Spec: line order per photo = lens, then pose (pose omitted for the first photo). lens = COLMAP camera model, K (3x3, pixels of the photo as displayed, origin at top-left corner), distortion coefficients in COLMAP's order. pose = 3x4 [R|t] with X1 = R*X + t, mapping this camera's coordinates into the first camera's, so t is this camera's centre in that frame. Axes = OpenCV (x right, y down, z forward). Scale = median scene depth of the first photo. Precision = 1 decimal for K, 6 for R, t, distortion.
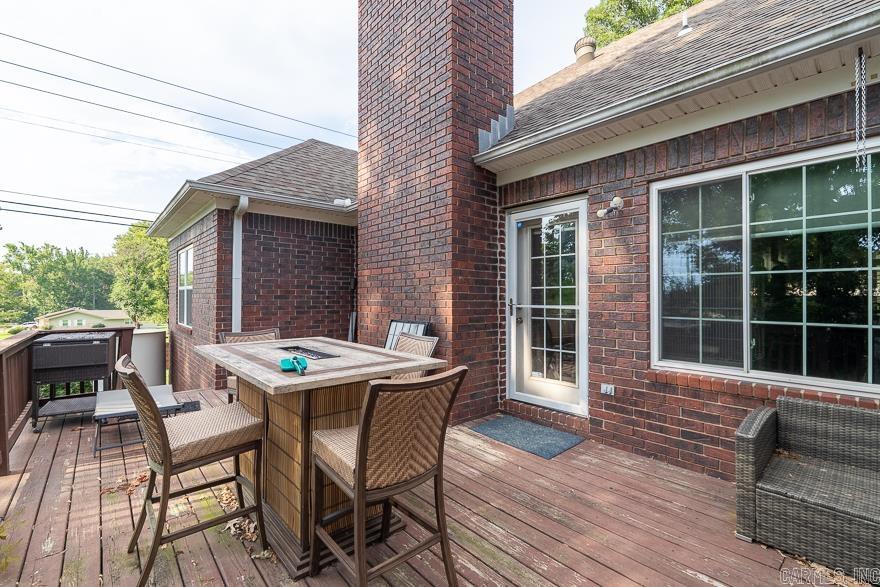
lens RADIAL K [[415.4, 0, 469.5], [0, 415.4, 294.5], [0, 0, 1]] dist [0.037860, 0.000039]
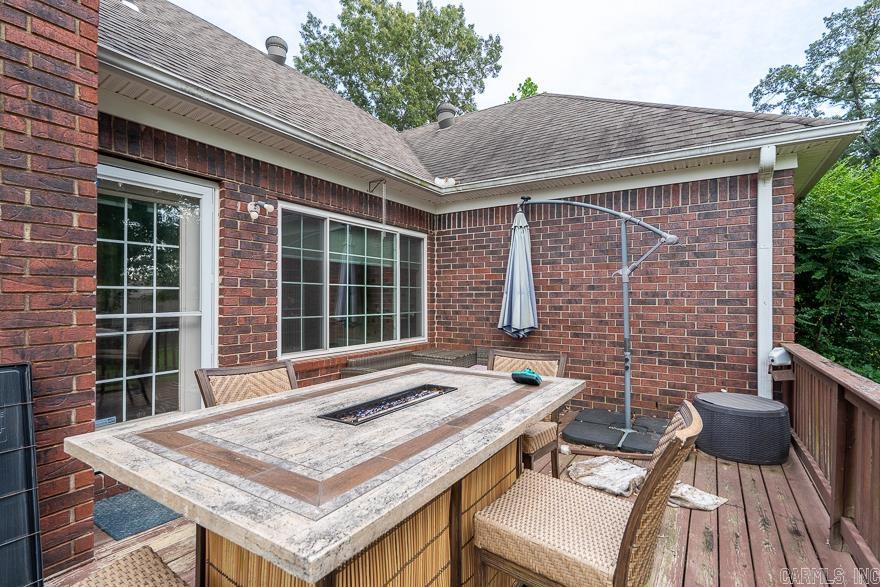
lens RADIAL K [[418.5, 0, 440.0], [0, 418.5, 293.5], [0, 0, 1]] dist [-0.000438, -0.000109]
pose [[-0.237867, 0.006033, 0.971279, -0.775597], [-0.008483, 0.999930, -0.008288, -0.007983], [-0.971261, -0.010211, -0.237799, 0.851646]]
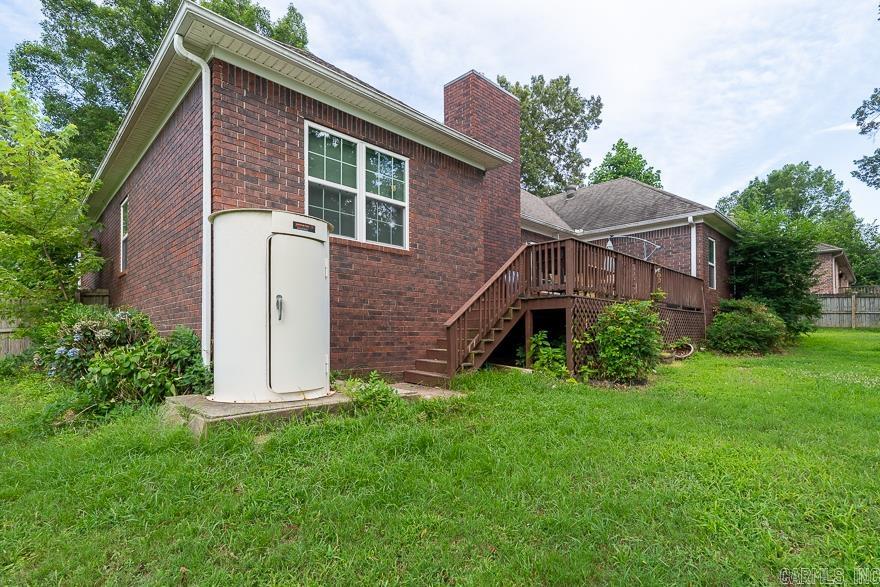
lens RADIAL K [[427.3, 0, 441.0], [0, 427.3, 328.8], [0, 0, 1]] dist [-0.000400, -0.000665]
pose [[-0.021082, 0.006829, 0.999754, -3.878117], [-0.002513, 0.999973, -0.006883, 0.650837], [-0.999775, -0.002657, -0.021064, 2.091247]]
